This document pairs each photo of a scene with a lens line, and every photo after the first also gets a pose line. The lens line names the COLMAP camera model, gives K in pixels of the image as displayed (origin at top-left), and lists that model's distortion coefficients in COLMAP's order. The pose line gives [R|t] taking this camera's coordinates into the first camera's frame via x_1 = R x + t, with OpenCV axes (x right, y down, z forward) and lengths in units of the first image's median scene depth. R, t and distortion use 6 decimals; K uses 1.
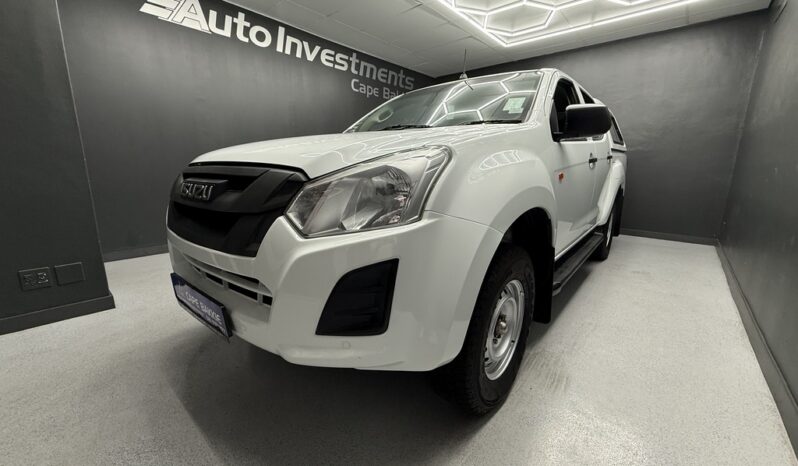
lens RADIAL K [[316.8, 0, 399.0], [0, 316.8, 233.0], [0, 0, 1]] dist [-0.001174, 0.000119]
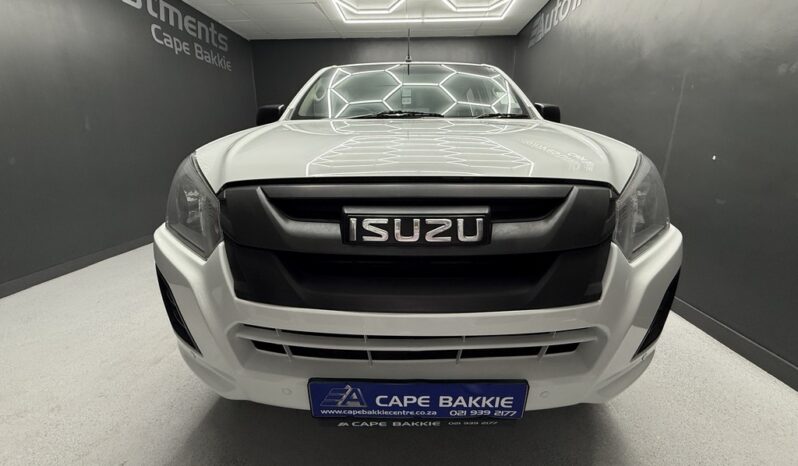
lens RADIAL K [[316.8, 0, 399.0], [0, 316.8, 233.0], [0, 0, 1]] dist [-0.001174, 0.000119]
pose [[0.776797, -0.185475, 0.601819, -0.222686], [0.141176, 0.982610, 0.120608, -0.044218], [-0.613723, -0.008725, 0.789473, 0.117777]]
